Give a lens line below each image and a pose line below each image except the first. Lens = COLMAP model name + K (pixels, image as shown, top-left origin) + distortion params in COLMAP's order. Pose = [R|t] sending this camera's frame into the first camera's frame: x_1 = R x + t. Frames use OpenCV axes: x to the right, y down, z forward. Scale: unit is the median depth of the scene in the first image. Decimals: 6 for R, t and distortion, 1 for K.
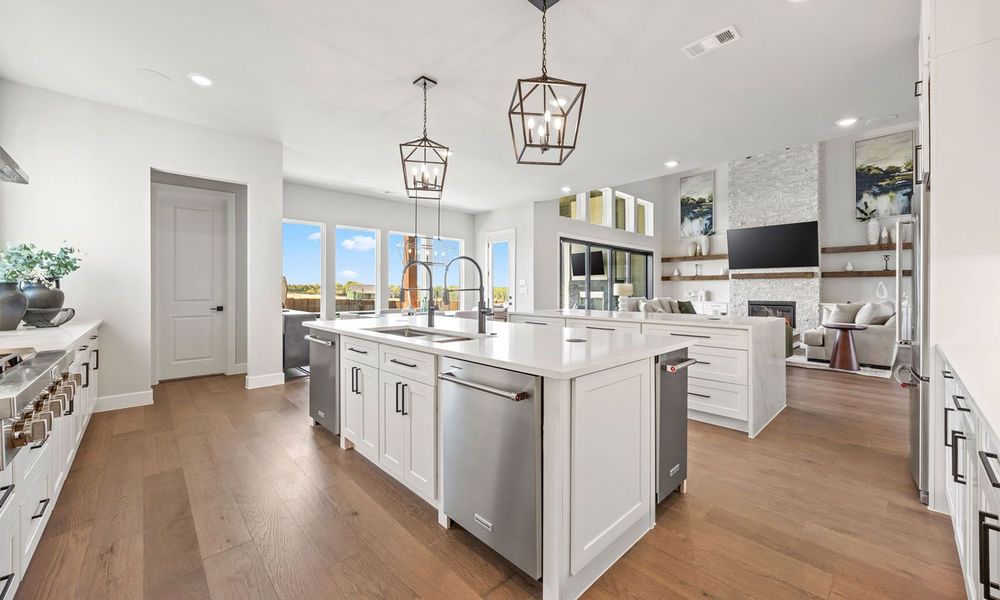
lens RADIAL K [[381.0, 0, 501.5], [0, 381.0, 287.8], [0, 0, 1]] dist [-0.001956, 0.000732]
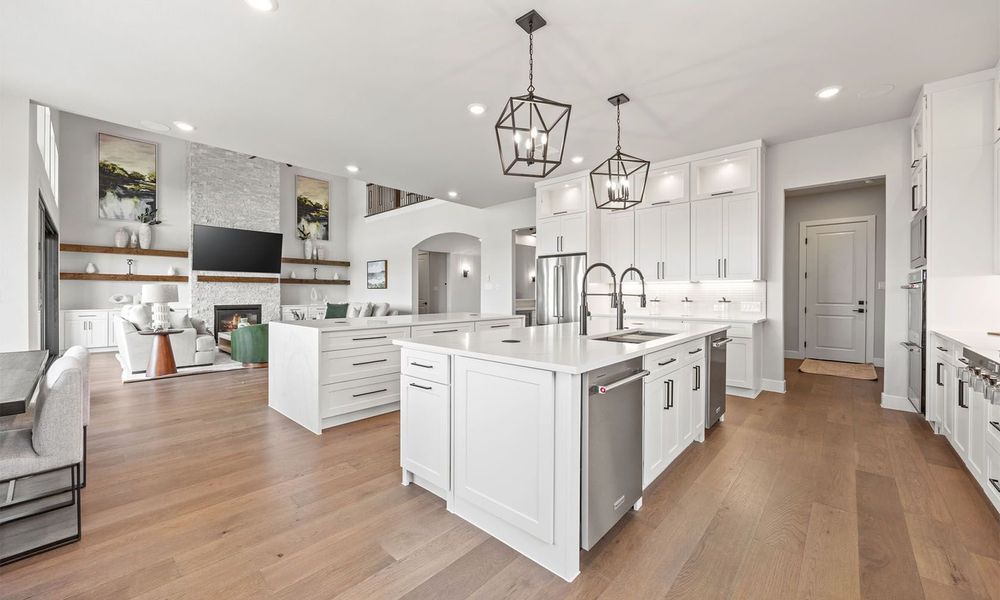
lens RADIAL K [[381.0, 0, 500.3], [0, 381.0, 295.2], [0, 0, 1]] dist [-0.001956, 0.000732]
pose [[-0.069175, -0.004317, 0.997595, -0.332603], [-0.007016, 0.999968, 0.003840, 0.000563], [-0.997580, -0.006733, -0.069203, 0.386269]]
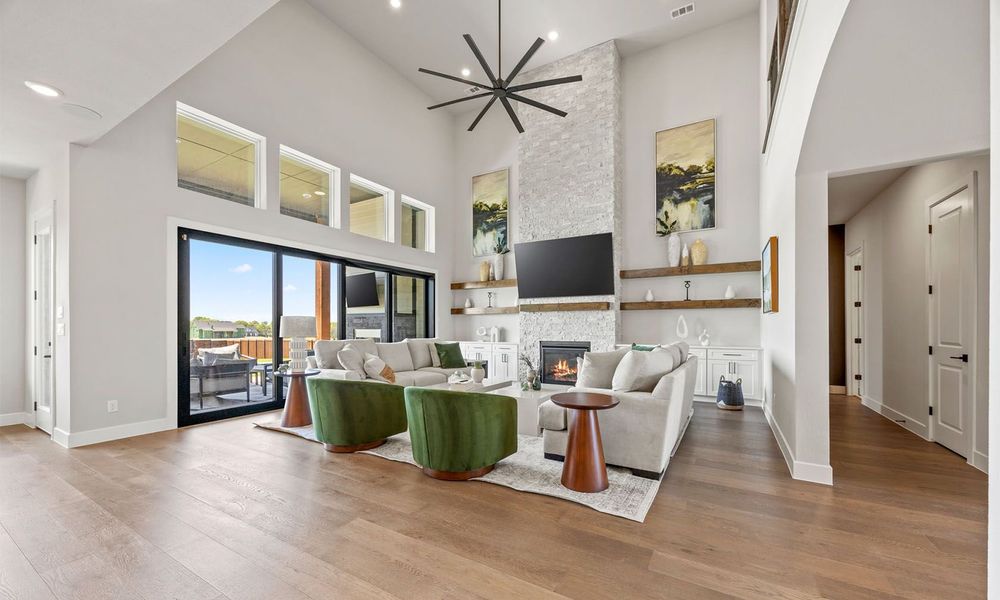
lens RADIAL K [[381.0, 0, 503.9], [0, 381.0, 326.9], [0, 0, 1]] dist [-0.001956, 0.000732]
pose [[0.959117, -0.002397, 0.282998, 0.386284], [0.000775, 0.999983, 0.005843, 0.002121], [-0.283007, -0.005384, 0.959103, 0.322925]]
